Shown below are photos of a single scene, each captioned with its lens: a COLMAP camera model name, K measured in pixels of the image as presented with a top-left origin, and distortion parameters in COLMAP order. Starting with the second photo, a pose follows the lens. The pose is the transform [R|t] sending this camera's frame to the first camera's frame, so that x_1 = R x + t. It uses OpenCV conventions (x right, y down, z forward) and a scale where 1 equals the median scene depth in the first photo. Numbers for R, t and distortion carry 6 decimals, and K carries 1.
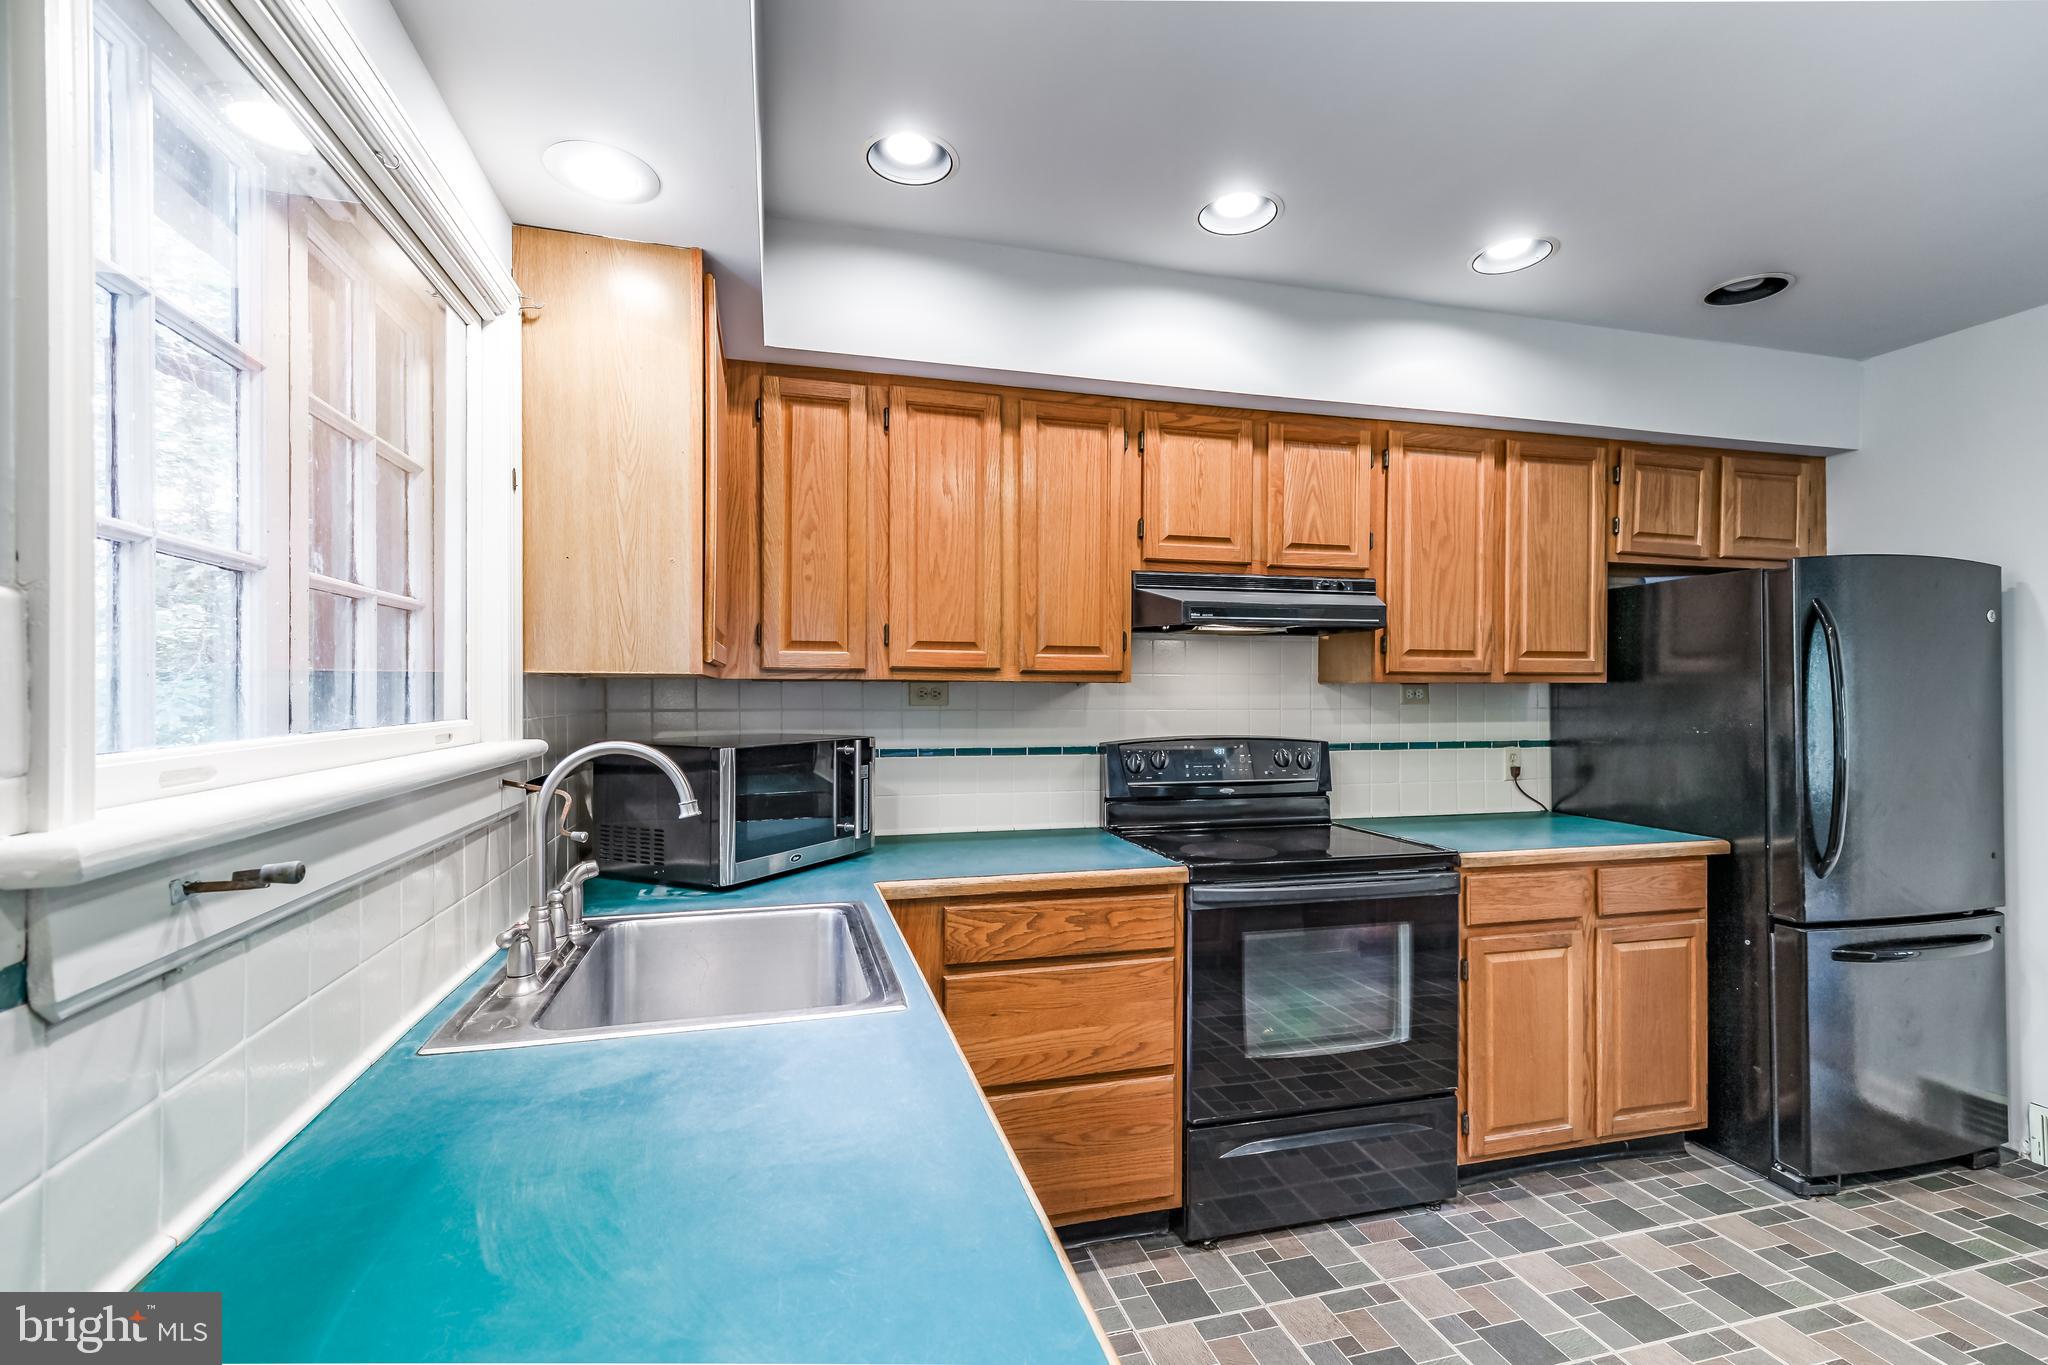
lens RADIAL K [[917.6, 0, 1018.2], [0, 917.6, 691.2], [0, 0, 1]] dist [0.012498, 0.000112]
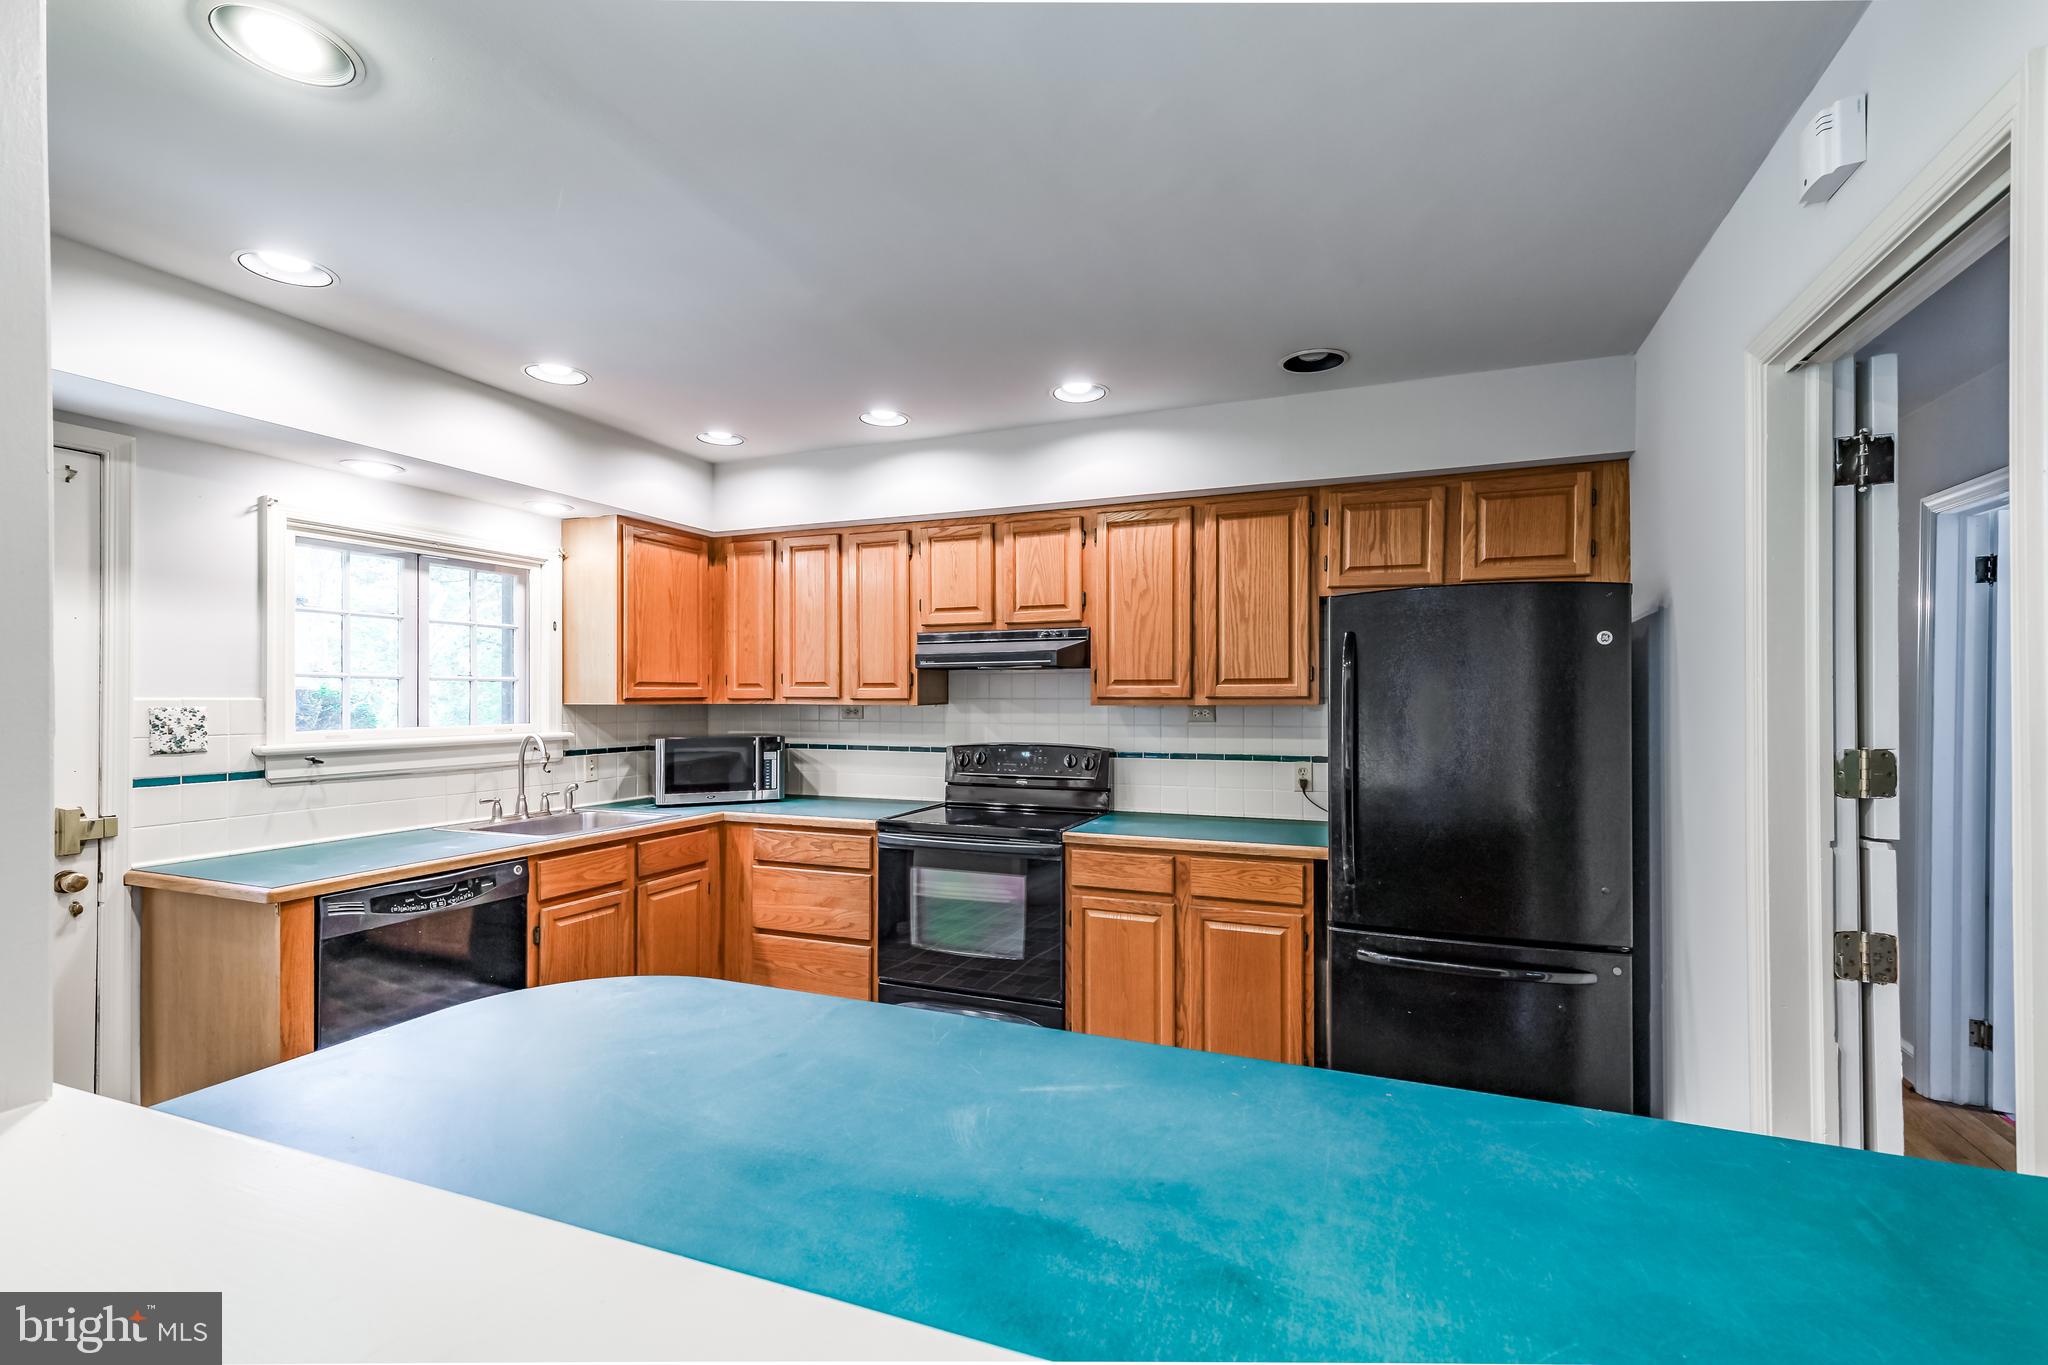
lens RADIAL K [[891.8, 0, 1024.6], [0, 891.8, 703.7], [0, 0, 1]] dist [0.012990, 0.000167]
pose [[0.797923, 0.001525, -0.602758, 1.102824], [0.000815, 0.999993, 0.003610, -0.016845], [0.602759, -0.003372, 0.797916, -0.081555]]
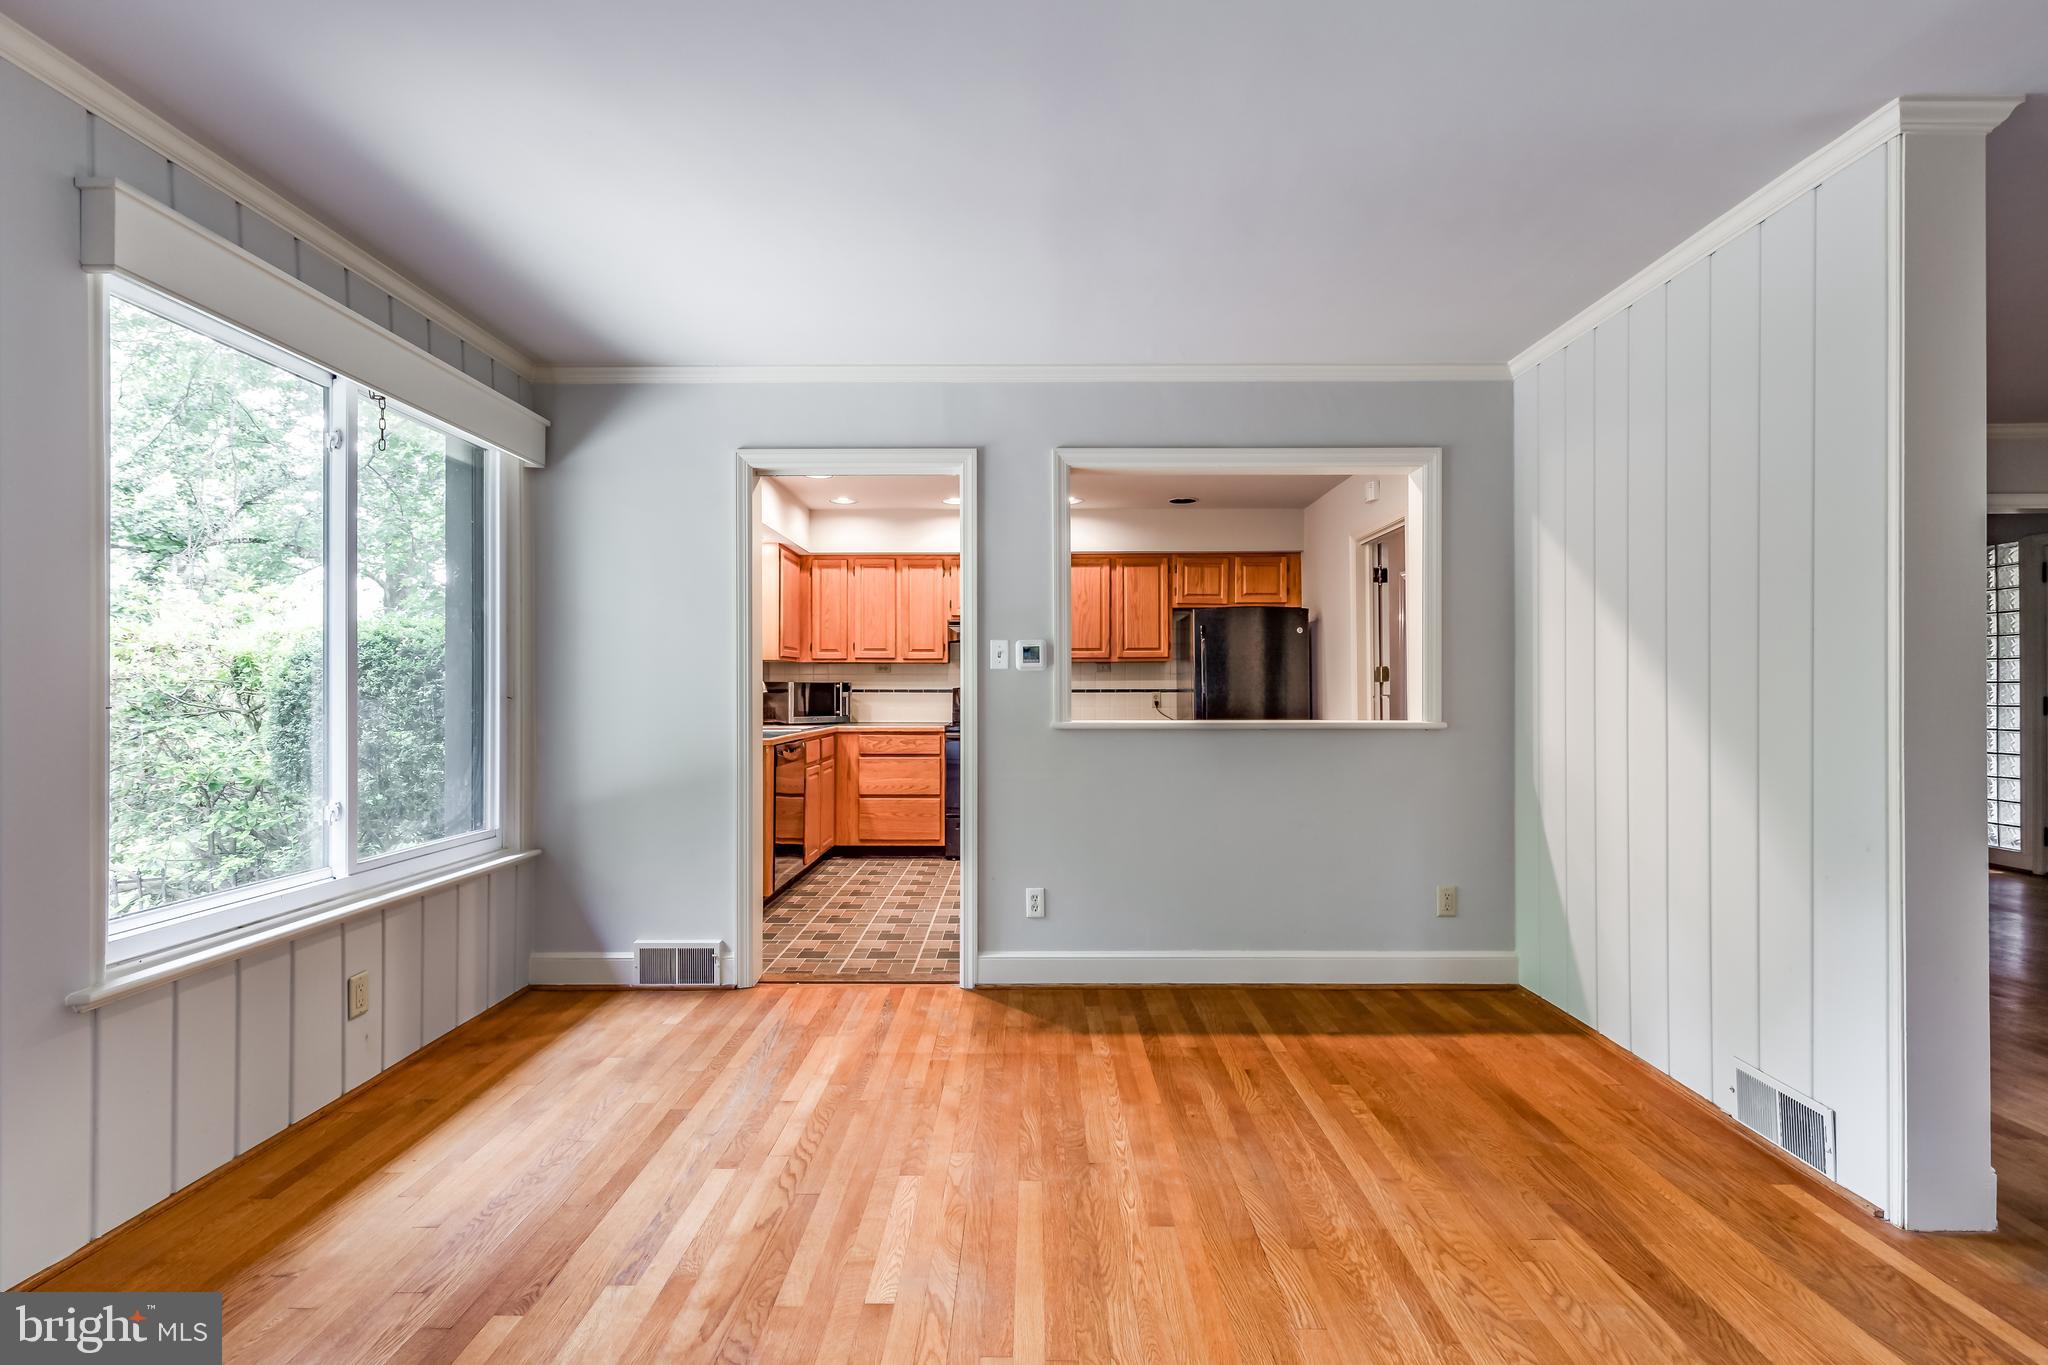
lens RADIAL K [[917.6, 0, 1018.2], [0, 917.6, 691.2], [0, 0, 1]] dist [0.012498, 0.000112]
pose [[0.962328, -0.004767, -0.271849, 0.971923], [0.004562, 0.999989, -0.001386, 0.072053], [0.271852, 0.000094, 0.962339, -1.388689]]
